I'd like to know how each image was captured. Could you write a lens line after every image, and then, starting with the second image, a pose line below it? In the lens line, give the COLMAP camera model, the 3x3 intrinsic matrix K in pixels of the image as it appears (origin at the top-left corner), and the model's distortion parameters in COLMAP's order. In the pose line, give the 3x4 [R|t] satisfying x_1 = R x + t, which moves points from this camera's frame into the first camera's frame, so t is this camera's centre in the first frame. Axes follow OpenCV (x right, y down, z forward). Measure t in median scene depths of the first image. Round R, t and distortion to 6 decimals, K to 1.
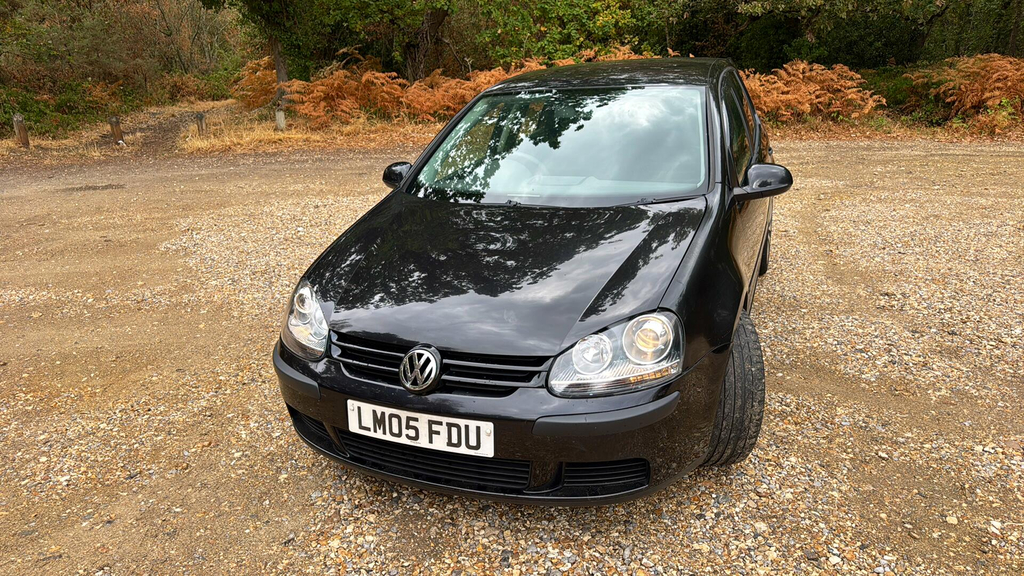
lens RADIAL K [[691.0, 0, 493.9], [0, 691.0, 292.6], [0, 0, 1]] dist [0.042169, -0.049829]
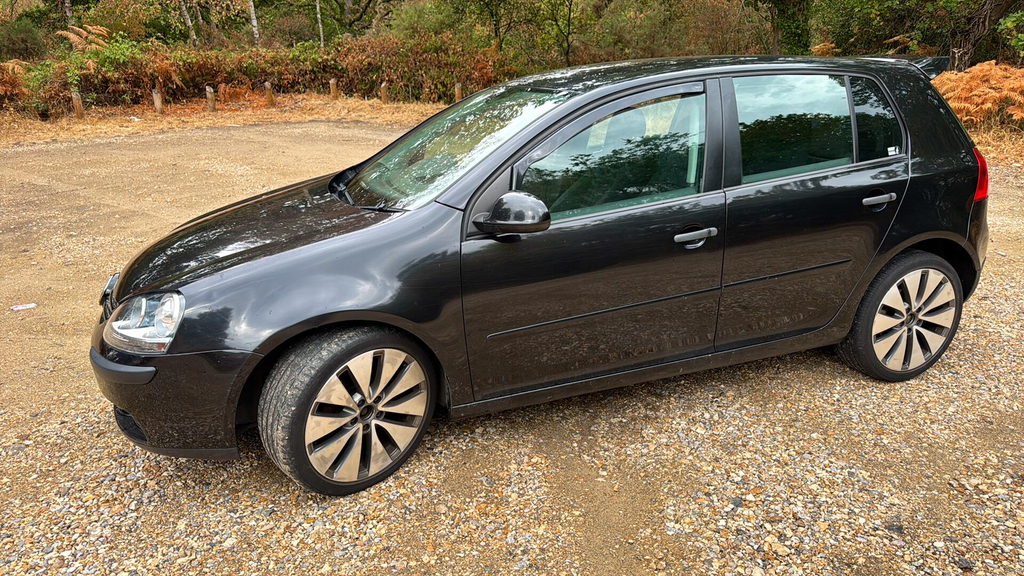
lens RADIAL K [[691.0, 0, 511.8], [0, 691.0, 293.0], [0, 0, 1]] dist [0.042169, -0.049829]
pose [[0.673912, 0.259054, -0.691905, 1.278744], [-0.247159, 0.961603, 0.119300, -0.218334], [0.696243, 0.090613, 0.712063, 0.580287]]
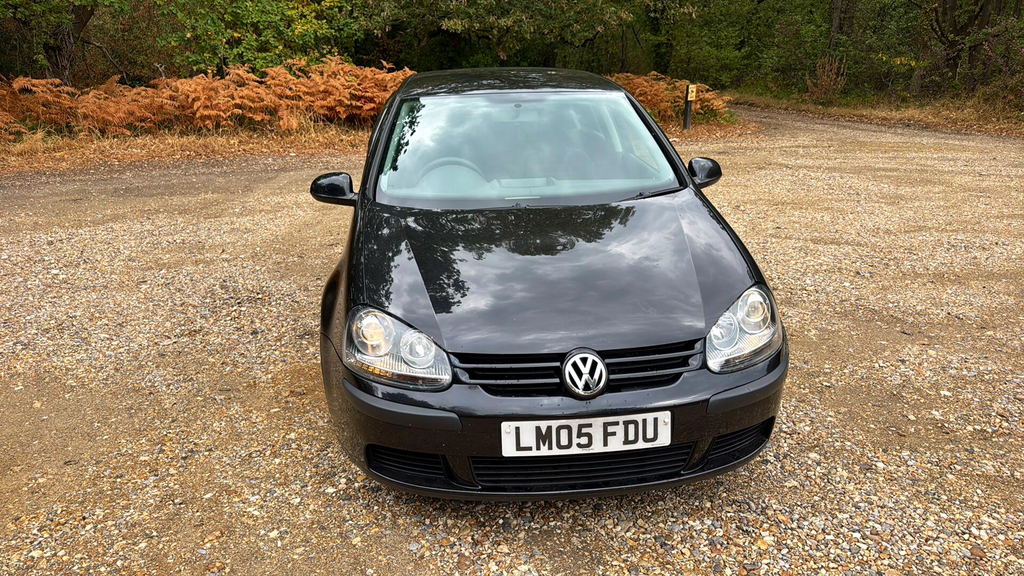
lens RADIAL K [[691.0, 0, 501.2], [0, 691.0, 293.1], [0, 0, 1]] dist [0.042169, -0.049829]
pose [[0.882320, -0.123567, 0.454140, -0.620491], [0.131183, 0.991247, 0.014841, -0.030324], [-0.451999, 0.046481, 0.890807, 0.177790]]
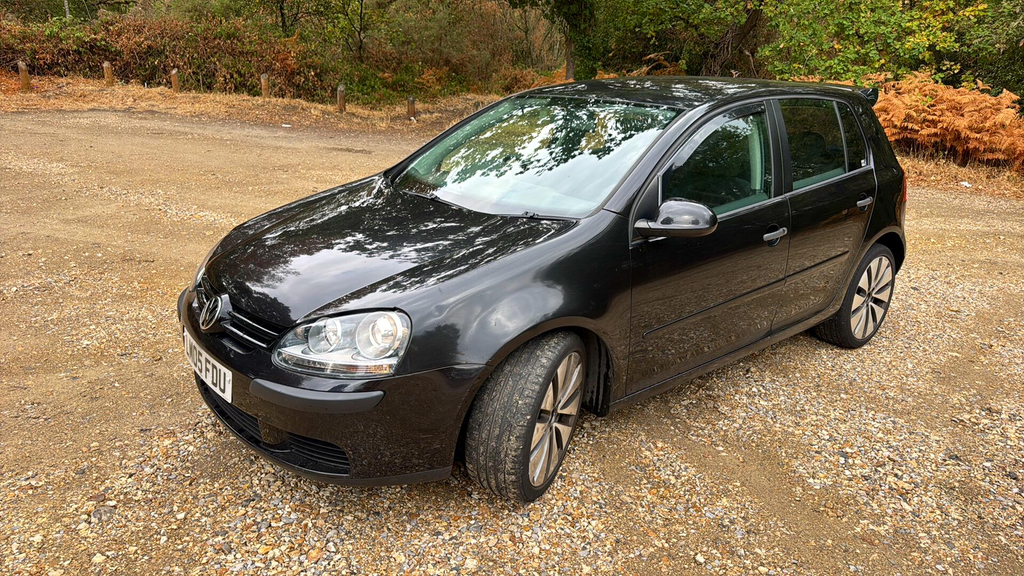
lens RADIAL K [[691.0, 0, 510.3], [0, 691.0, 287.7], [0, 0, 1]] dist [0.042169, -0.049829]
pose [[0.880932, 0.216220, -0.420960, 0.779727], [-0.222508, 0.974309, 0.034804, -0.074843], [0.417671, 0.063007, 0.906411, 0.153985]]
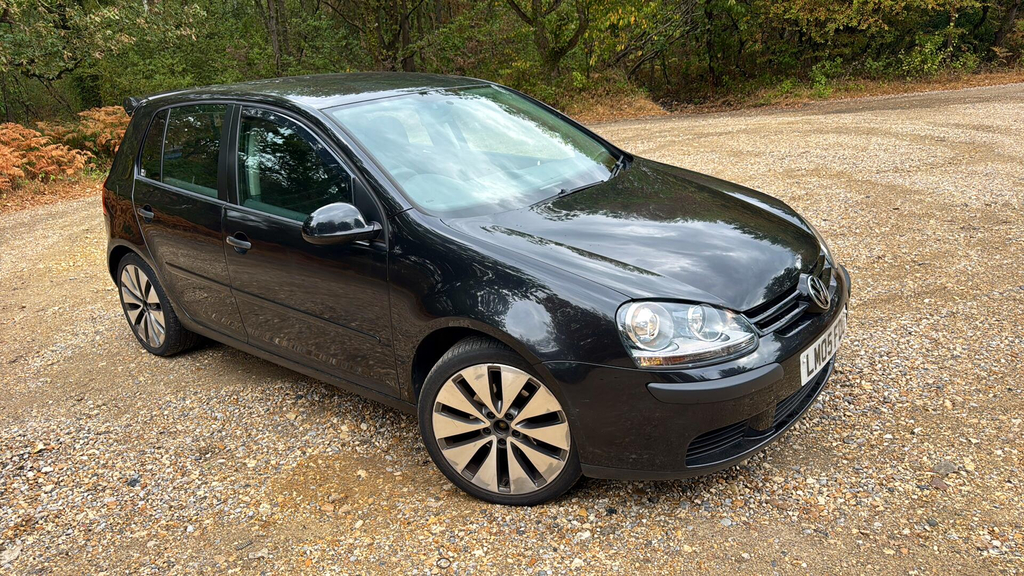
lens RADIAL K [[691.0, 0, 497.6], [0, 691.0, 308.9], [0, 0, 1]] dist [0.042169, -0.049829]
pose [[0.282761, -0.311700, 0.907132, -1.247028], [0.376896, 0.905765, 0.193749, -0.270100], [-0.882041, 0.287110, 0.373593, 1.013839]]
